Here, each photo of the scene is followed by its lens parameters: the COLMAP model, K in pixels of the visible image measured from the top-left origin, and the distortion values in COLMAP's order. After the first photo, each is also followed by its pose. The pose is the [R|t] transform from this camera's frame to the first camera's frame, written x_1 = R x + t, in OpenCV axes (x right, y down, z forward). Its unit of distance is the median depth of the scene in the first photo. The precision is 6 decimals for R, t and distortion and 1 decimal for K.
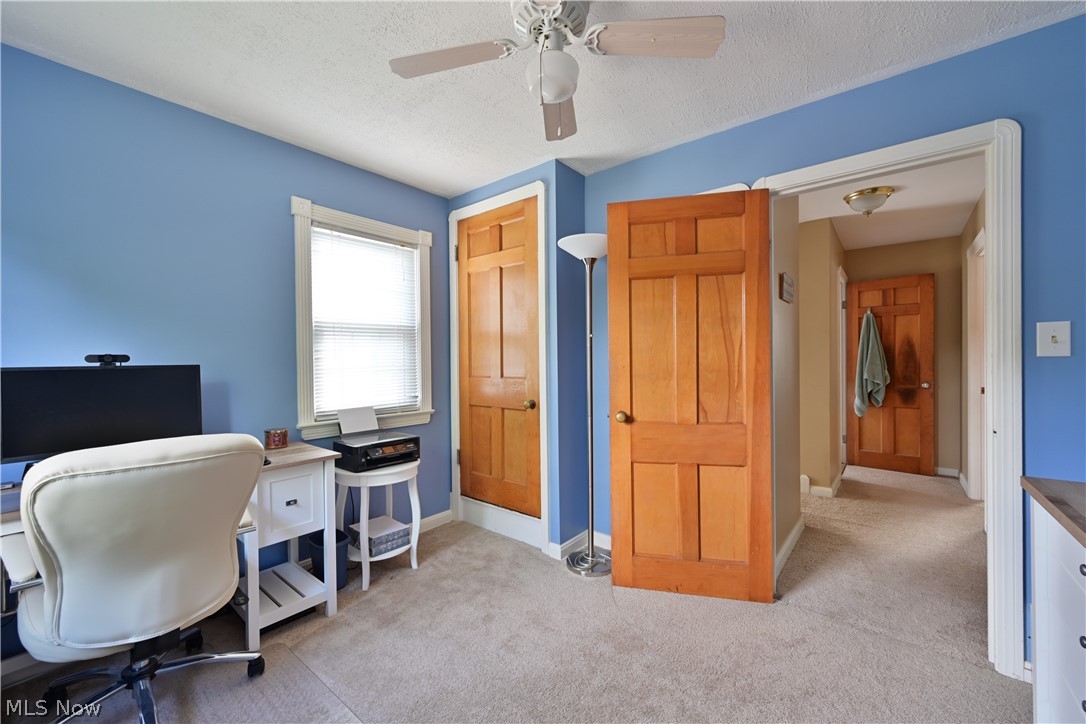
lens RADIAL K [[425.0, 0, 541.2], [0, 425.0, 362.4], [0, 0, 1]] dist [-0.002120, -0.000619]
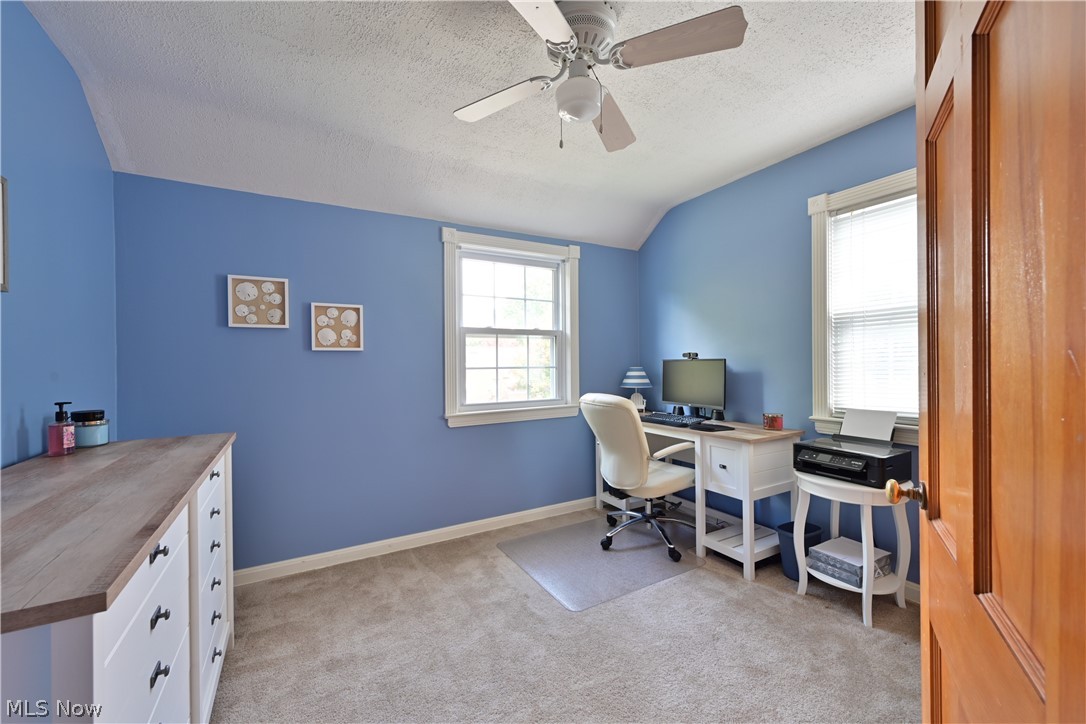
lens RADIAL K [[425.0, 0, 540.5], [0, 425.0, 360.7], [0, 0, 1]] dist [-0.002120, -0.000619]
pose [[-0.347801, 0.015425, -0.937441, 0.653063], [0.011446, 0.999860, 0.012205, -0.010432], [0.937498, -0.006485, -0.347929, 0.755724]]
